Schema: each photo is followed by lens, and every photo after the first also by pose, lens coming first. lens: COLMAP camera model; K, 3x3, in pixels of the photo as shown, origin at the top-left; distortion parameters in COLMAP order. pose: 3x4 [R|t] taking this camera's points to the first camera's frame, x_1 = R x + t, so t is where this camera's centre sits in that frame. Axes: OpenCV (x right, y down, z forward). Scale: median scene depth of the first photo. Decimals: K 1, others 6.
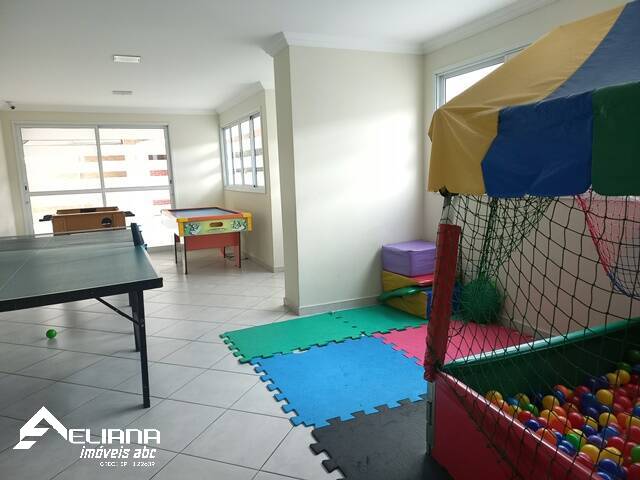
lens RADIAL K [[463.1, 0, 320.6], [0, 463.1, 232.1], [0, 0, 1]] dist [0.098675, -0.100575]
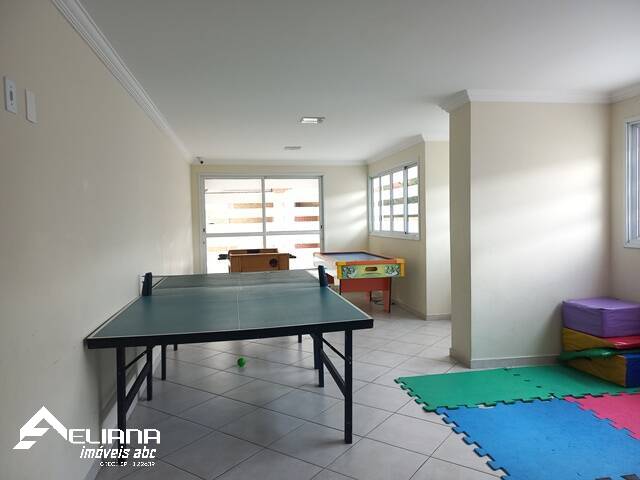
lens RADIAL K [[463.1, 0, 320.6], [0, 463.1, 232.1], [0, 0, 1]] dist [0.098675, -0.100575]
pose [[0.971795, 0.025172, -0.234482, -0.095318], [-0.047372, 0.994857, -0.089531, -0.000446], [0.231022, 0.098114, 0.967989, -0.038106]]
